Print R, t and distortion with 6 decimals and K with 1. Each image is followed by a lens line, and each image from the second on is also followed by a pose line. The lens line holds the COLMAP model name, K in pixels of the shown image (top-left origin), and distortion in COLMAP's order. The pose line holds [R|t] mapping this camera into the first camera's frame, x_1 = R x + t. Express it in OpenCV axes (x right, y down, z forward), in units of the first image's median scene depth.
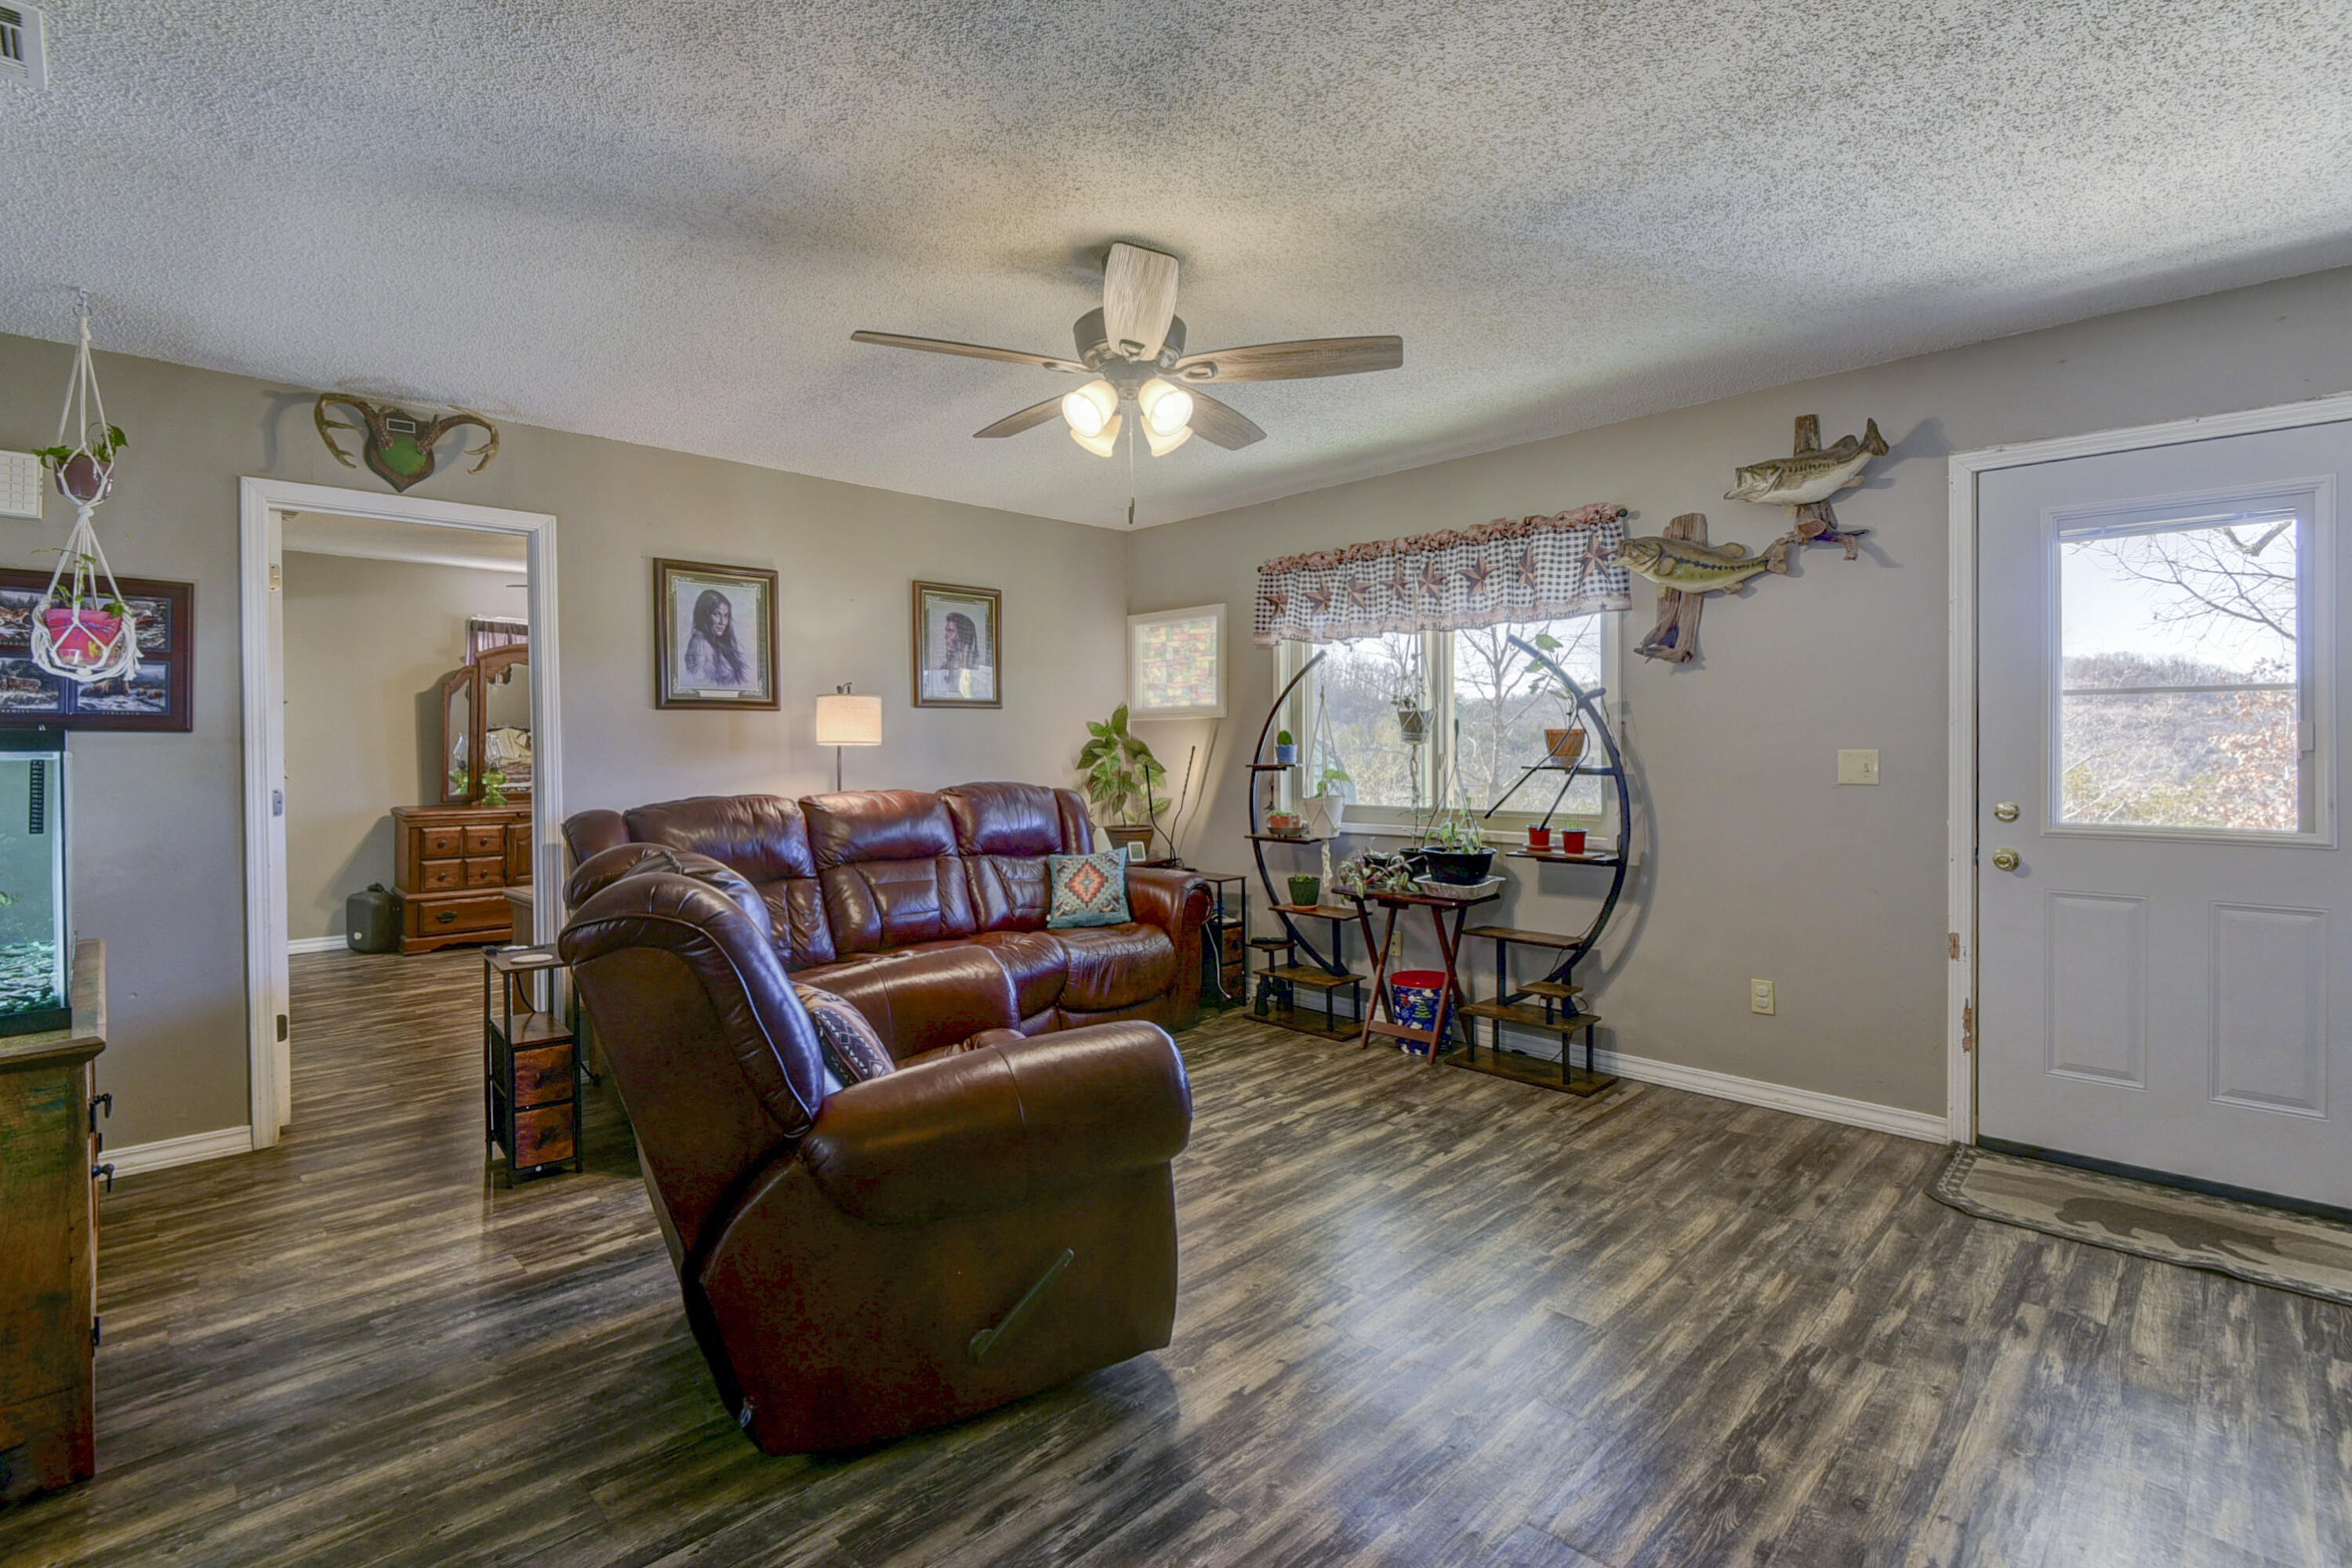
lens RADIAL K [[1077.4, 0, 1171.1], [0, 1077.4, 755.0], [0, 0, 1]] dist [0.020901, -0.010286]
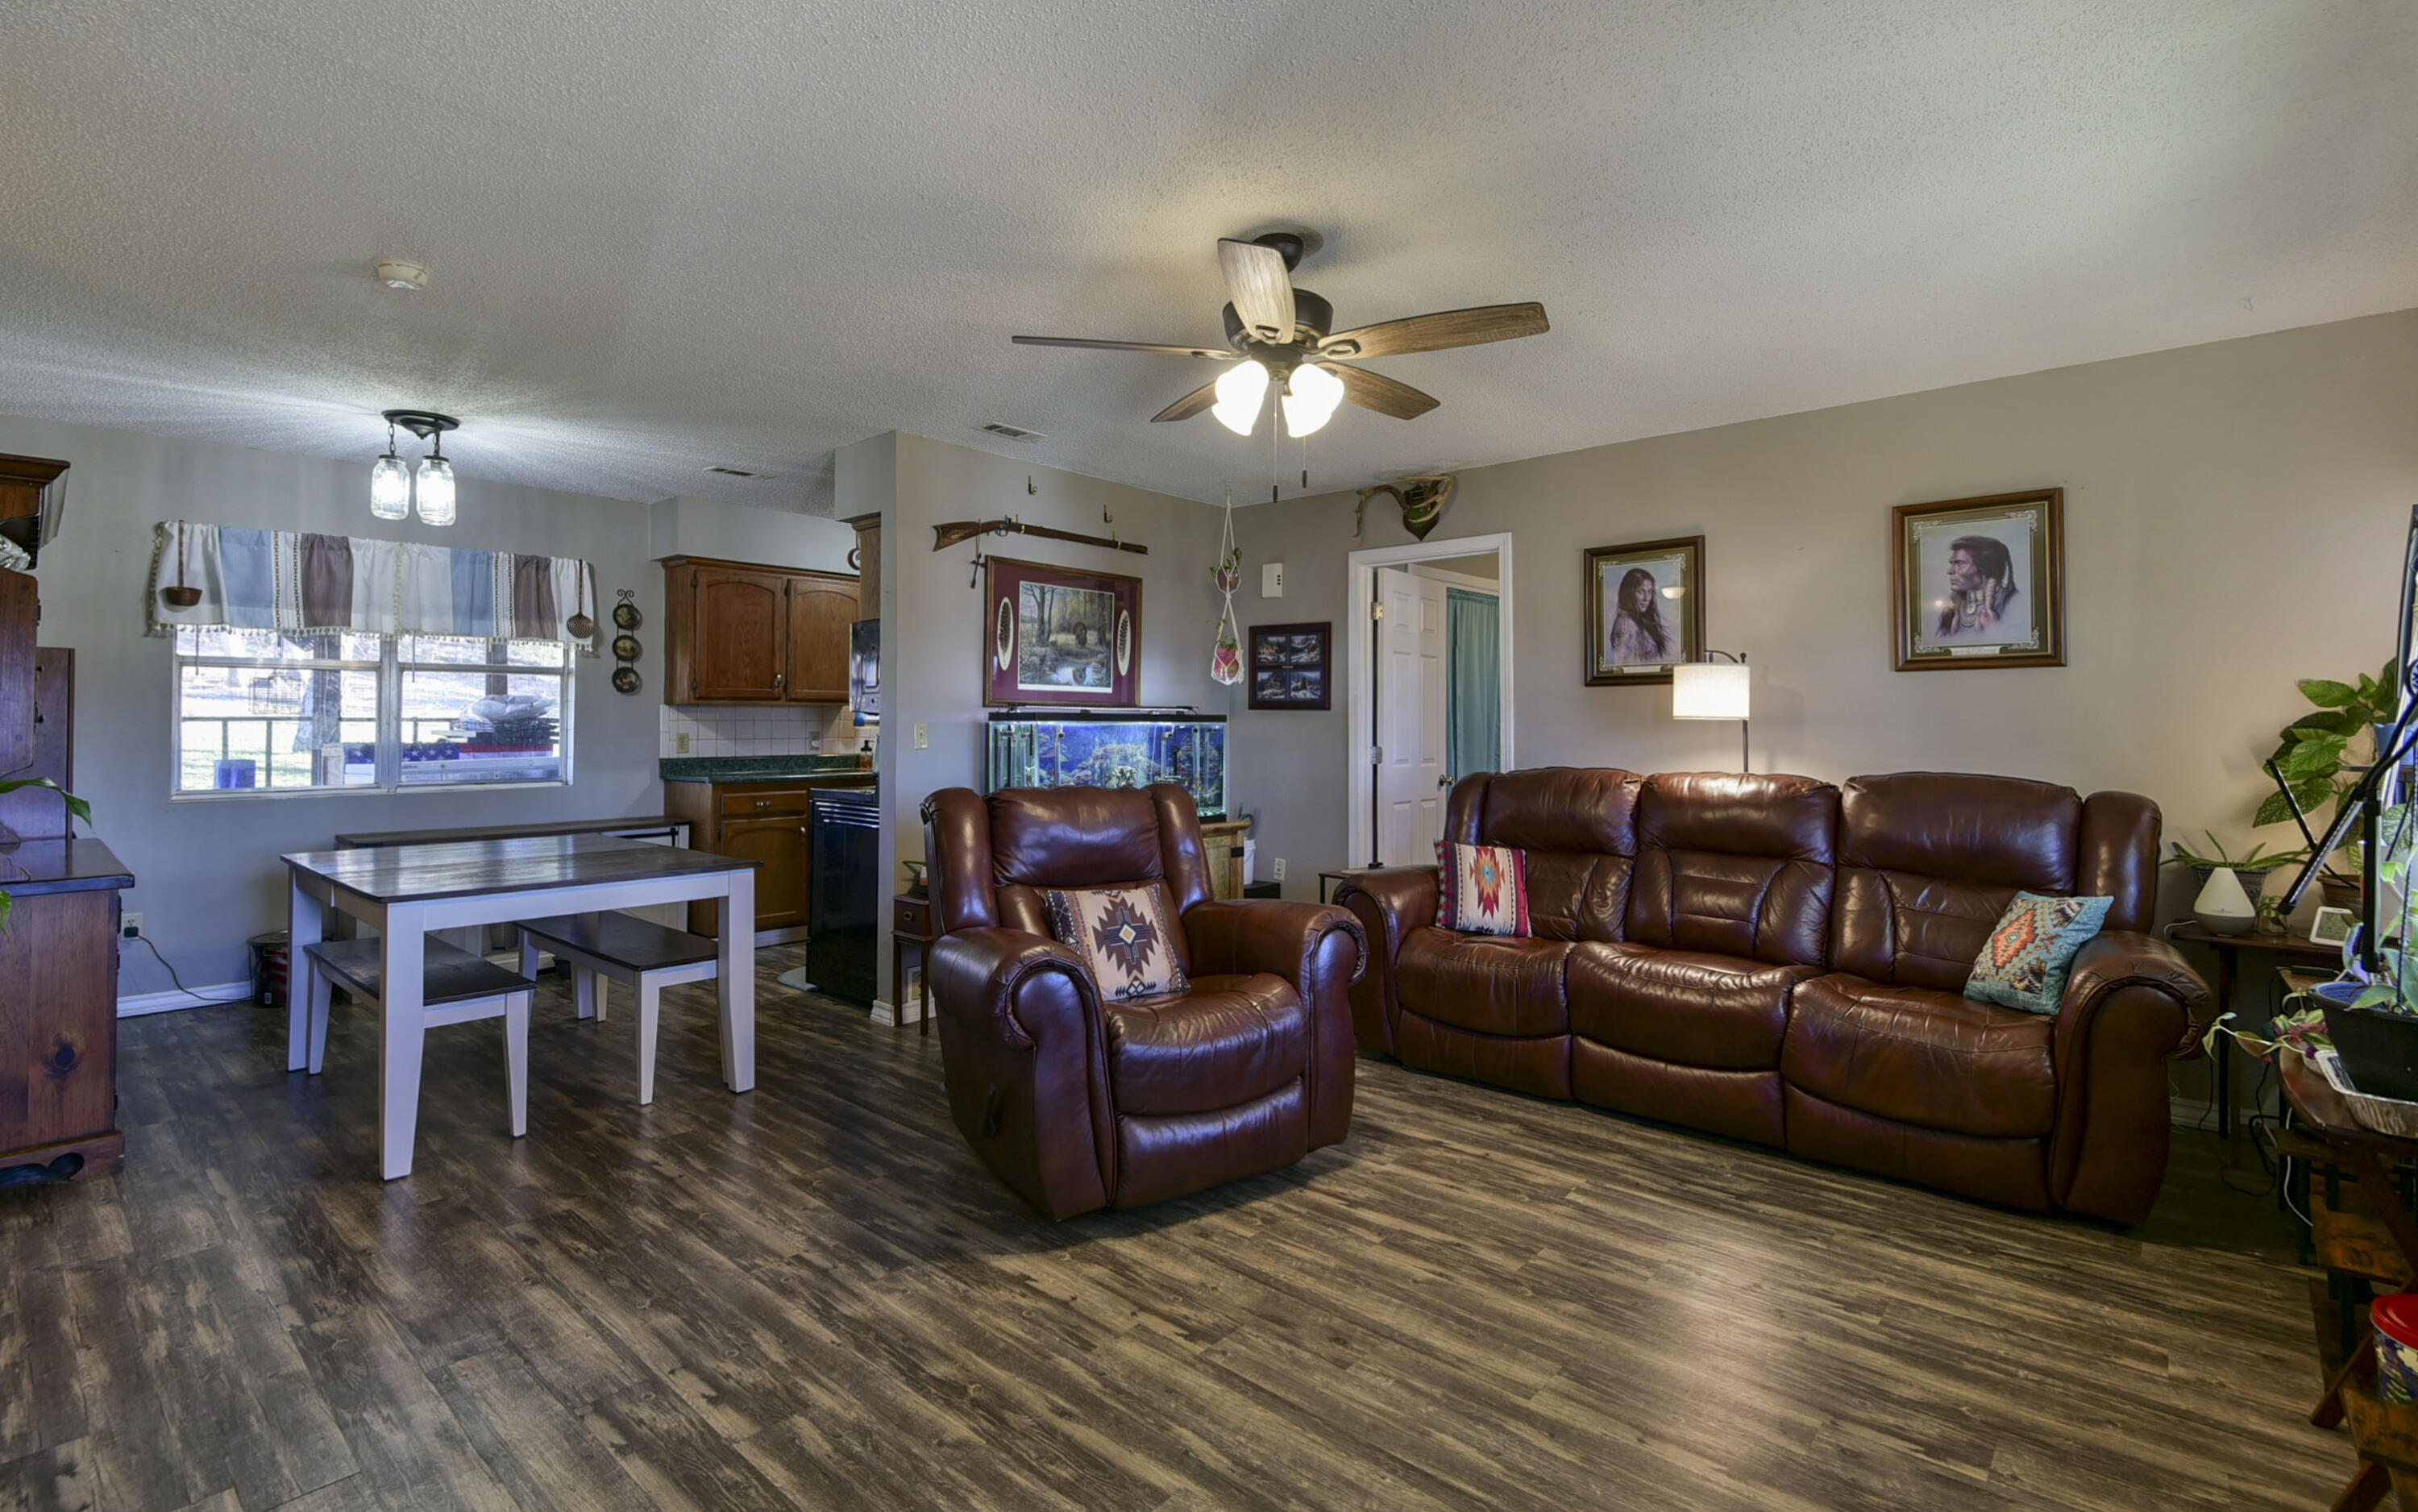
lens RADIAL K [[1111.4, 0, 1187.5], [0, 1111.4, 709.7], [0, 0, 1]] dist [0.001184, -0.004943]
pose [[0.059684, -0.005264, -0.998203, 0.693064], [-0.011382, 0.999918, -0.005953, -0.008933], [0.998152, 0.011717, 0.059619, 0.598954]]
